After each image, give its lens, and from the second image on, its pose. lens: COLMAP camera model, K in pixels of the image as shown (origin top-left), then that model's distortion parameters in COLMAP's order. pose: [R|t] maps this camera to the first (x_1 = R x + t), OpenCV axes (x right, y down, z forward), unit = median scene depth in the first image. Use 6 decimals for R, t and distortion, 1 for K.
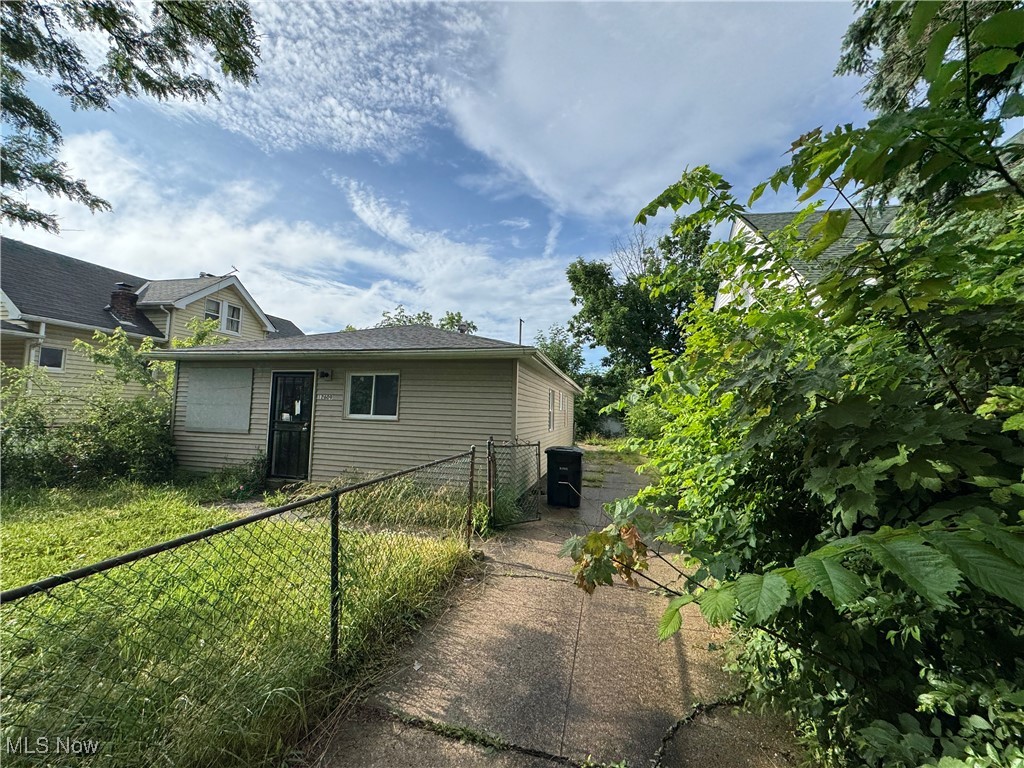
lens RADIAL K [[407.6, 0, 515.7], [0, 407.6, 375.4], [0, 0, 1]] dist [-0.001992, 0.000329]
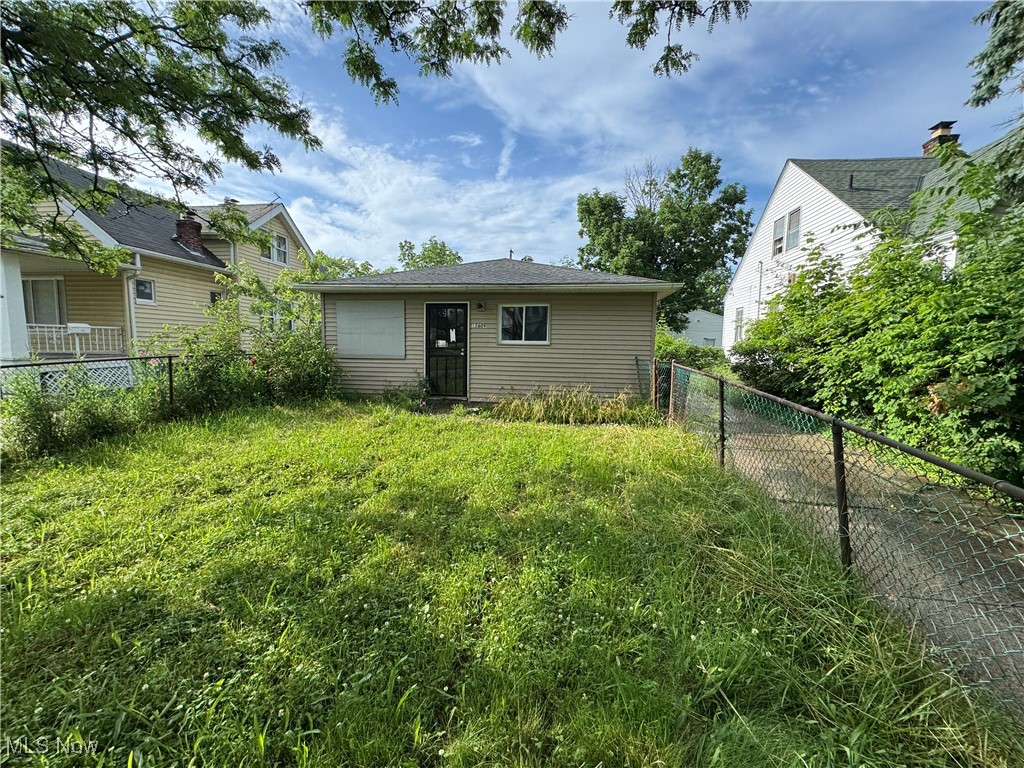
lens RADIAL K [[407.6, 0, 508.9], [0, 407.6, 381.6], [0, 0, 1]] dist [-0.001992, 0.000329]
pose [[0.995148, -0.018510, 0.096635, -0.151947], [0.001000, 0.983996, 0.178189, 0.000761], [-0.098387, -0.177227, 0.979240, -0.050497]]
